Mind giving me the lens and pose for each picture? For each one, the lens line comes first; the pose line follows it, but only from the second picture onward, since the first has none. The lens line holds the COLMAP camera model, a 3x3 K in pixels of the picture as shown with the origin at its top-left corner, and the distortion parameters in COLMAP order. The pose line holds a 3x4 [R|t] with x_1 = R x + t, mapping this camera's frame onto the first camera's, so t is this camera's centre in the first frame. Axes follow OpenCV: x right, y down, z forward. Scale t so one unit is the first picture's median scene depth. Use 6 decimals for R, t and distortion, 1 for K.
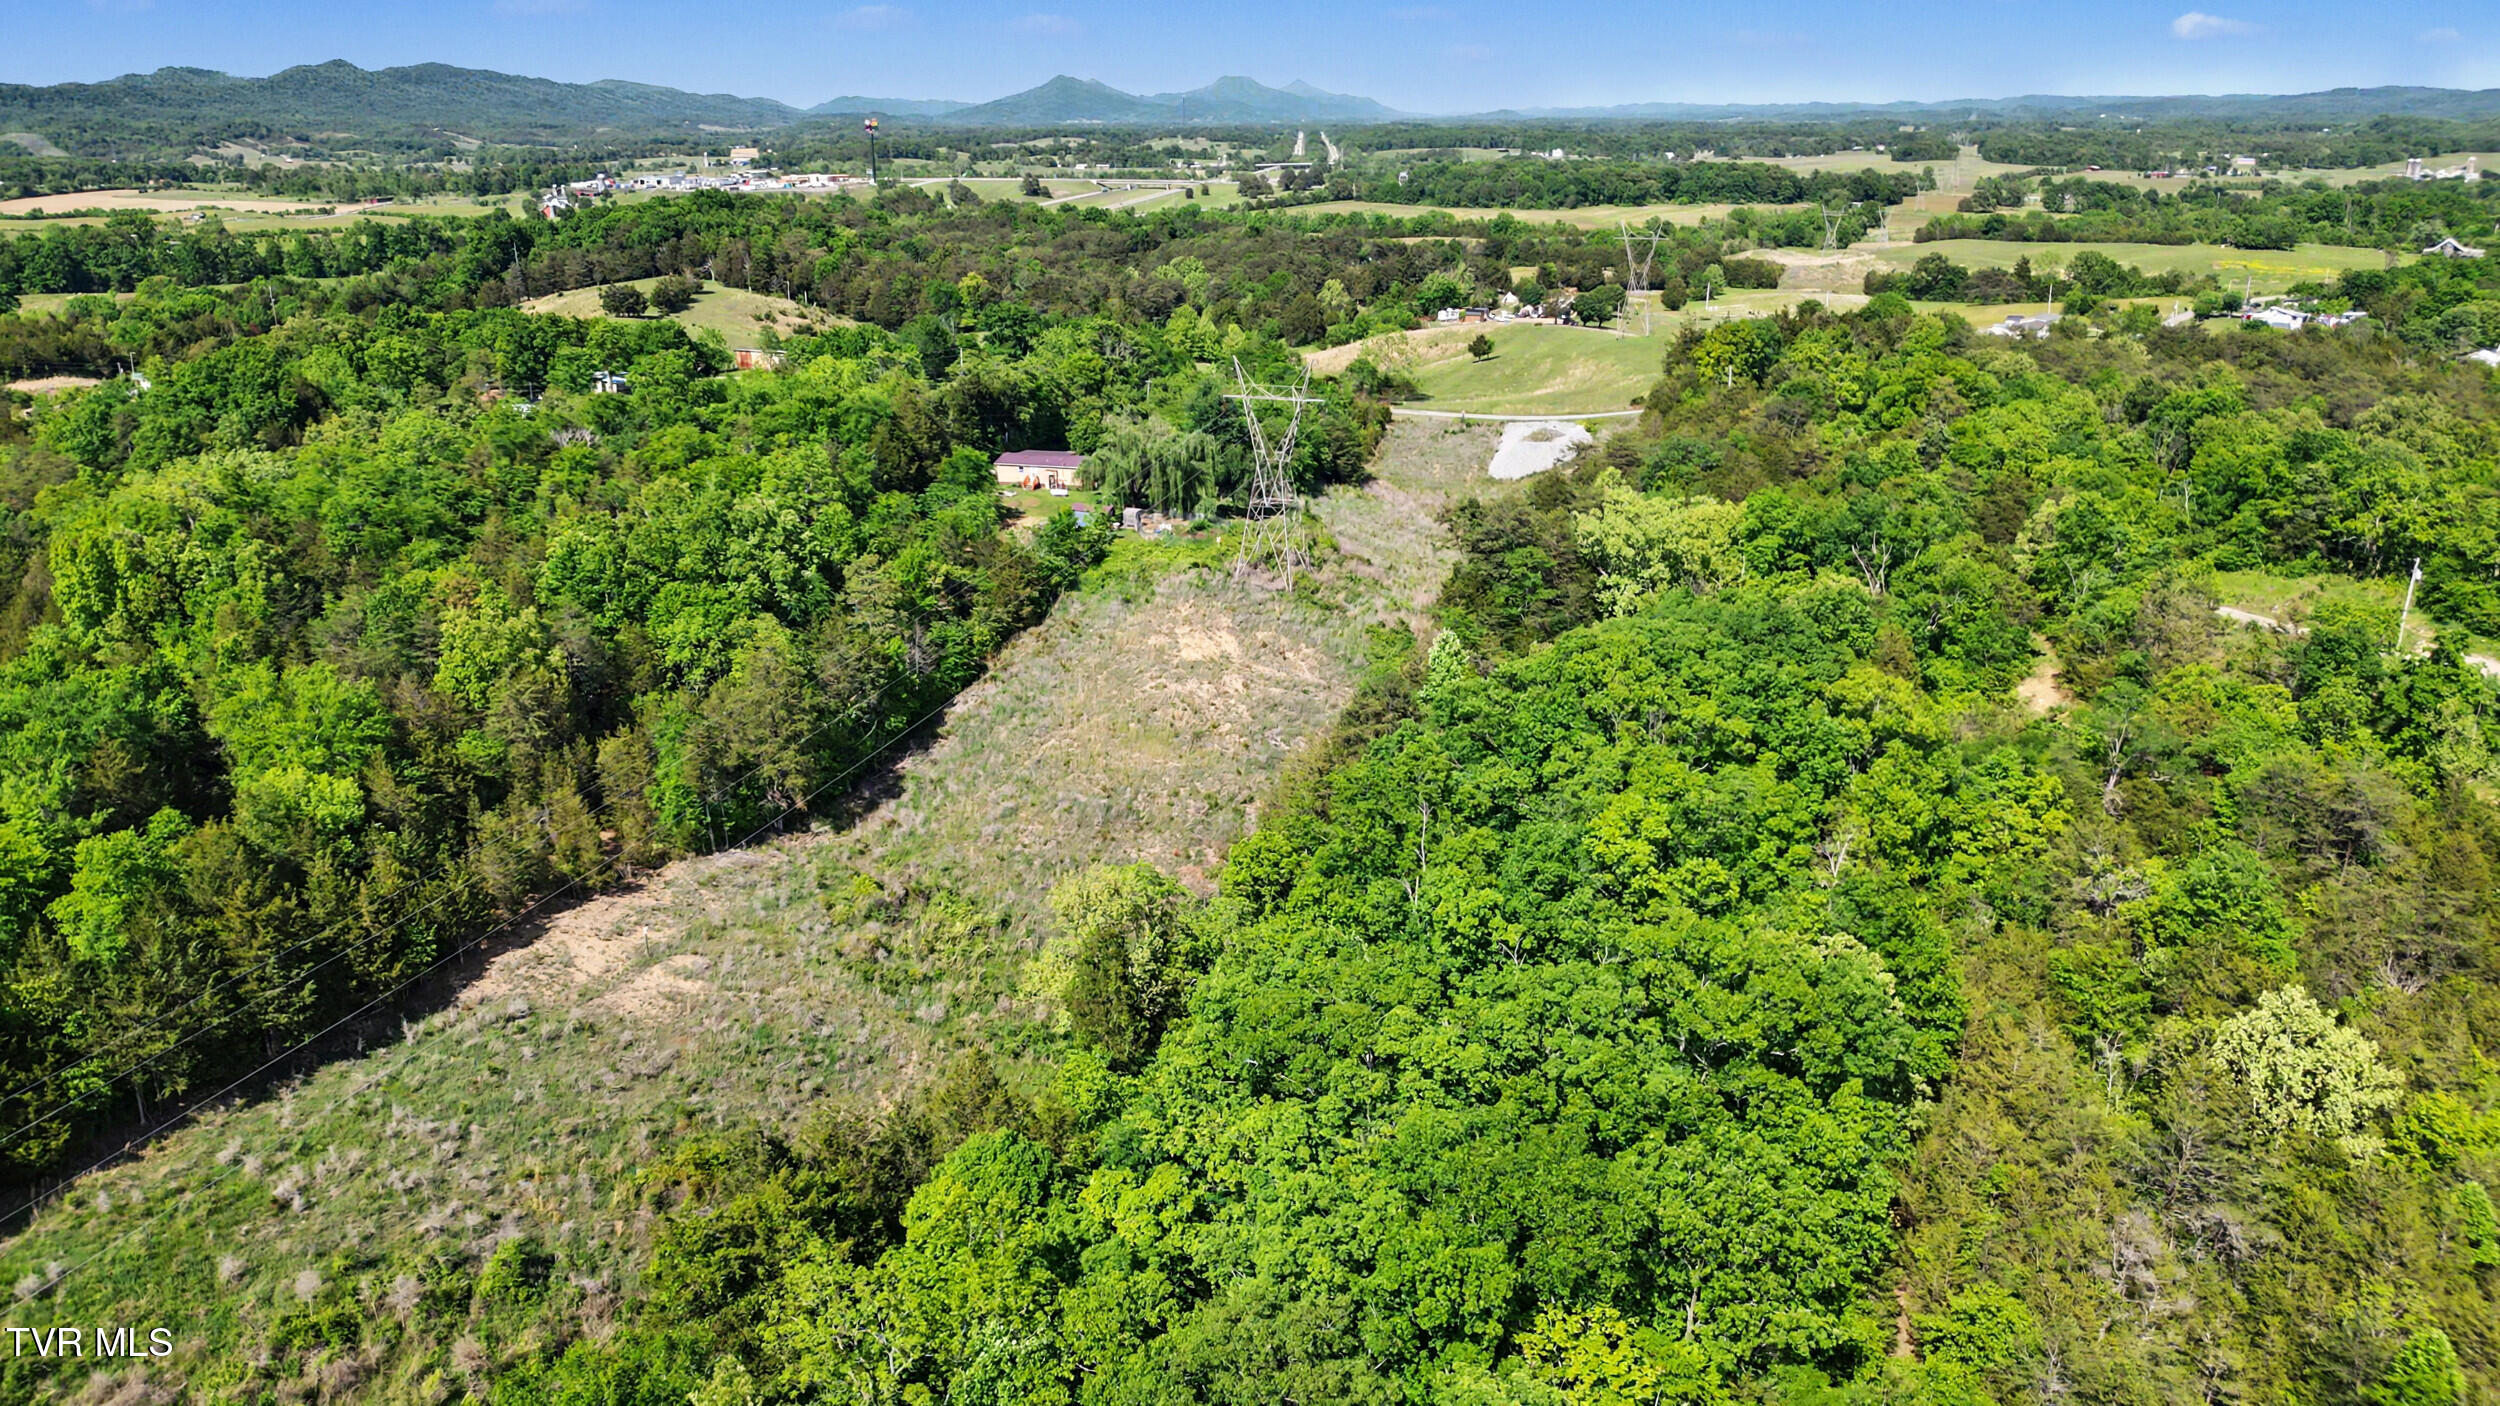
lens RADIAL K [[1805.0, 0, 1250.0], [0, 1805.0, 703.0], [0, 0, 1]] dist [-0.013275, -0.007006]
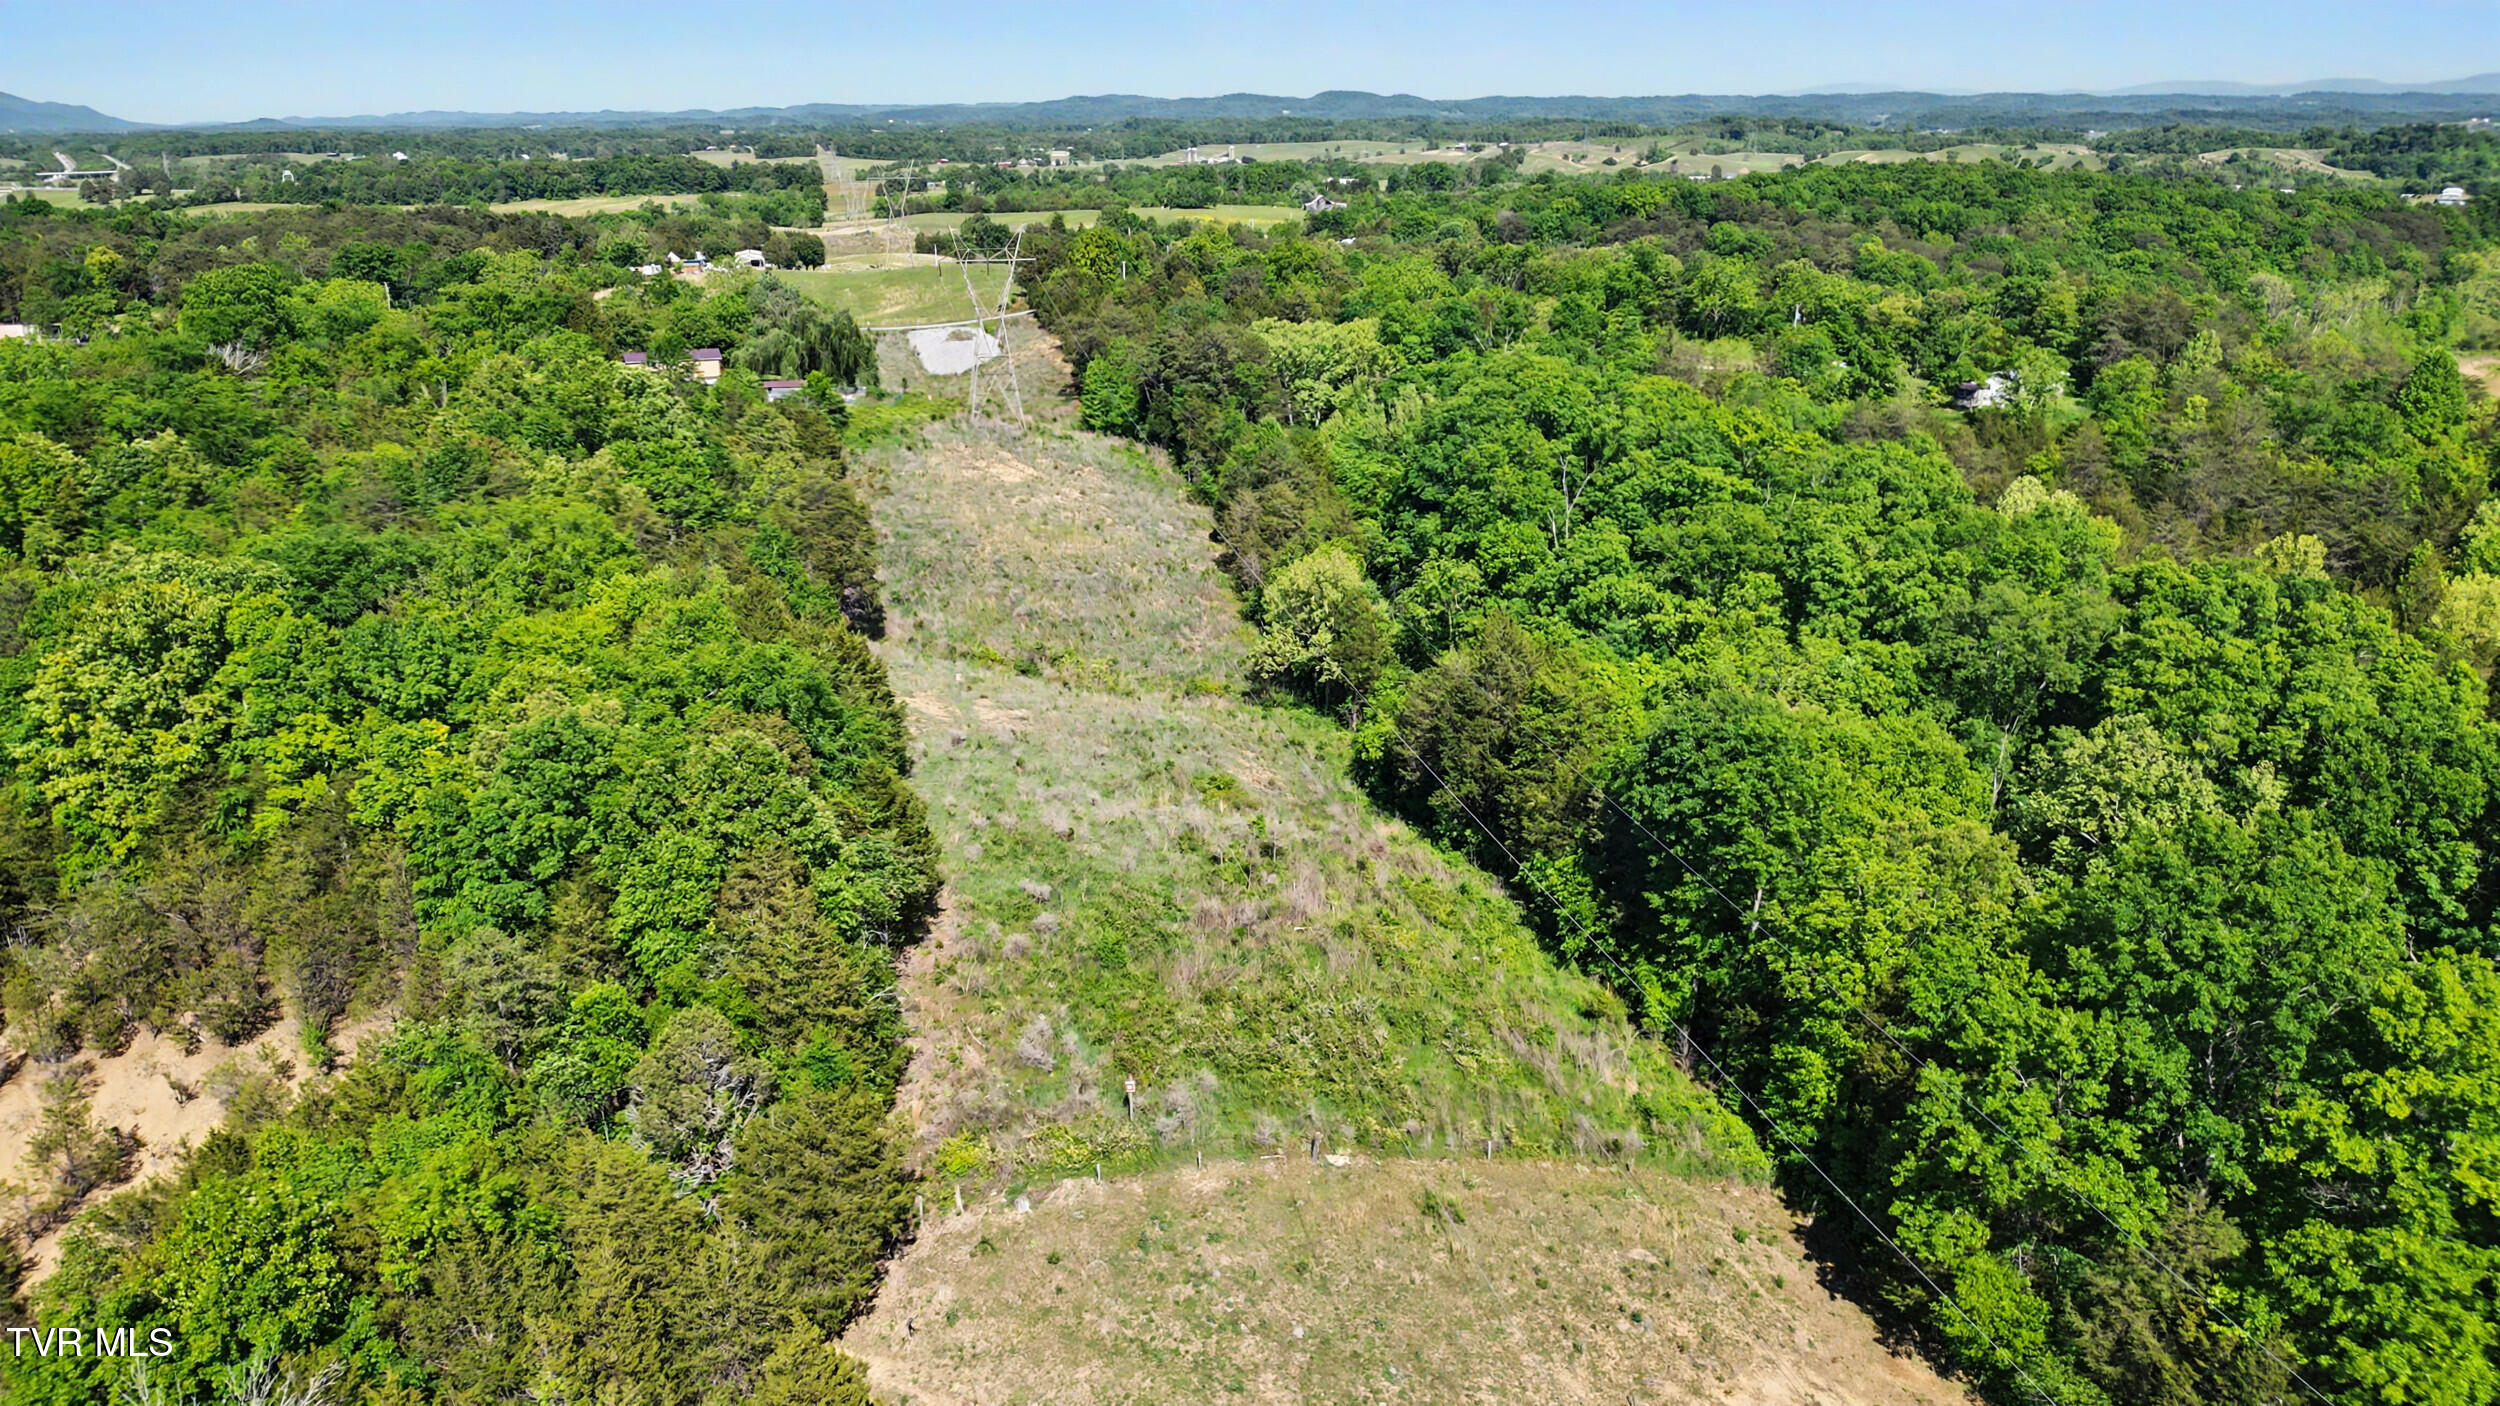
lens RADIAL K [[1805.0, 0, 1250.0], [0, 1805.0, 703.0], [0, 0, 1]] dist [-0.013275, -0.007006]
pose [[0.813720, -0.175328, 0.554185, -0.448534], [0.177757, 0.982807, 0.049927, 0.064772], [-0.553410, 0.057884, 0.830895, -0.018636]]
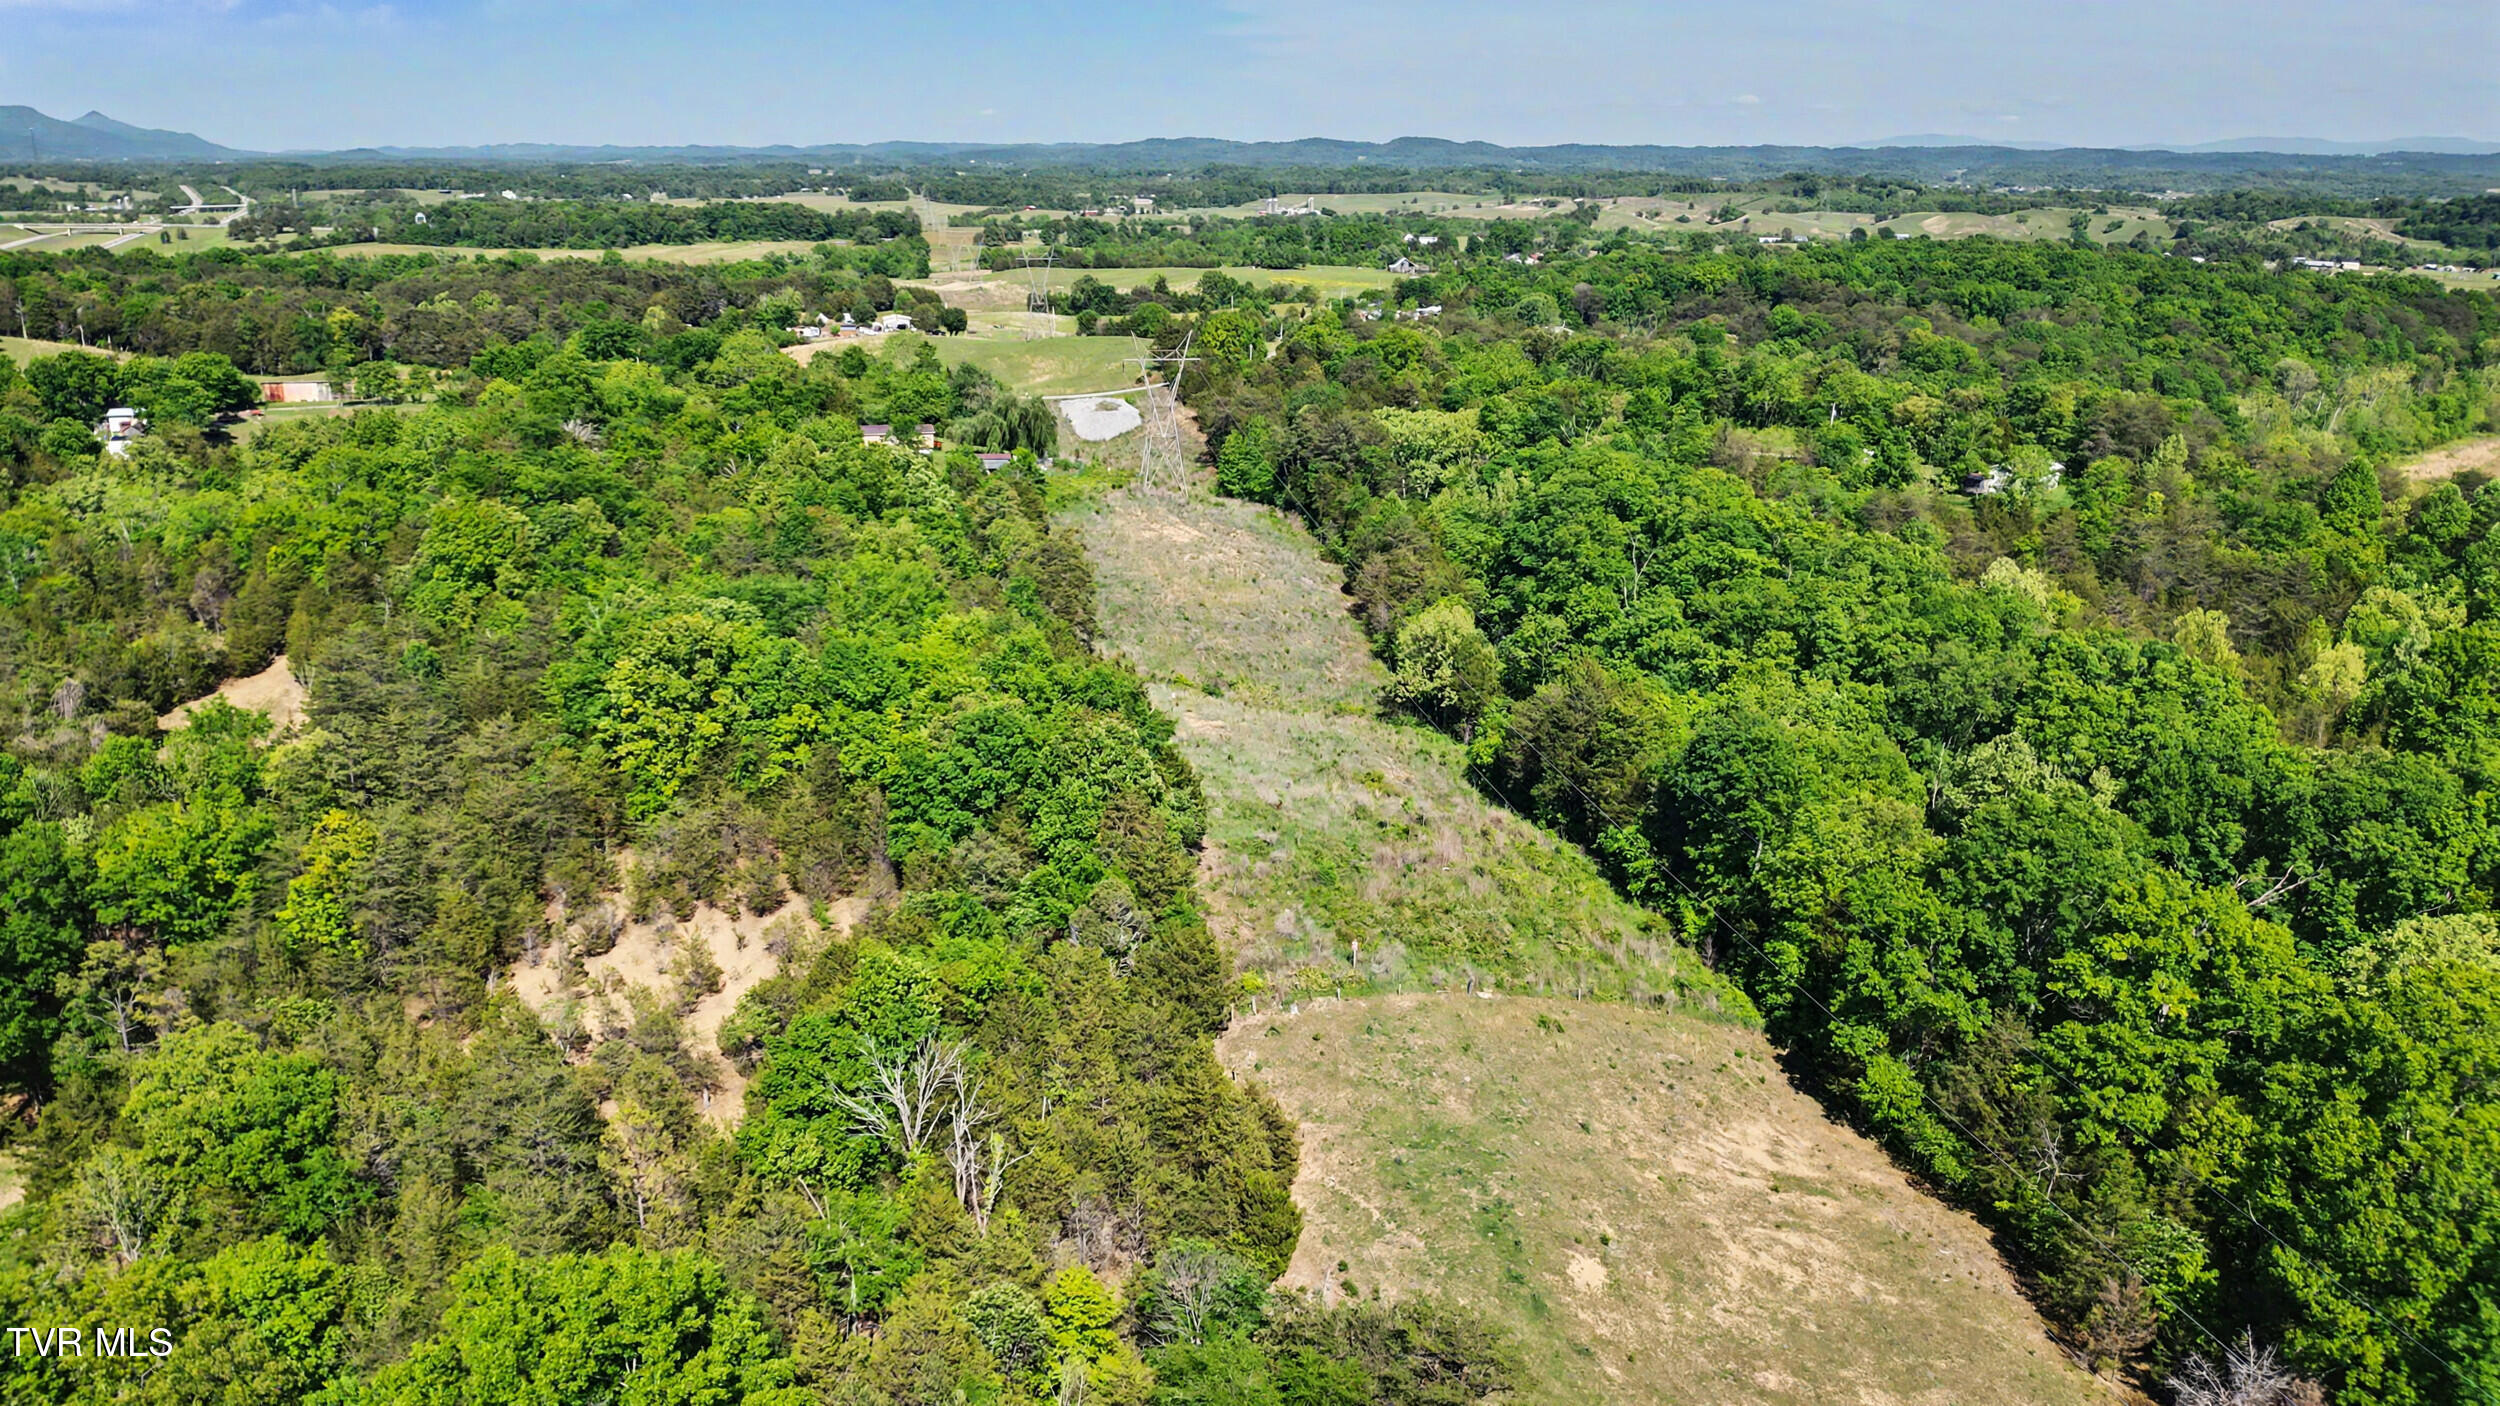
lens RADIAL K [[1802.9, 0, 1250.0], [0, 1802.9, 703.0], [0, 0, 1]] dist [-0.001436, -0.027349]
pose [[0.835865, -0.143575, 0.529827, -0.594265], [0.155061, 0.987637, 0.023008, 0.059062], [-0.526580, 0.062924, 0.847794, -0.167383]]
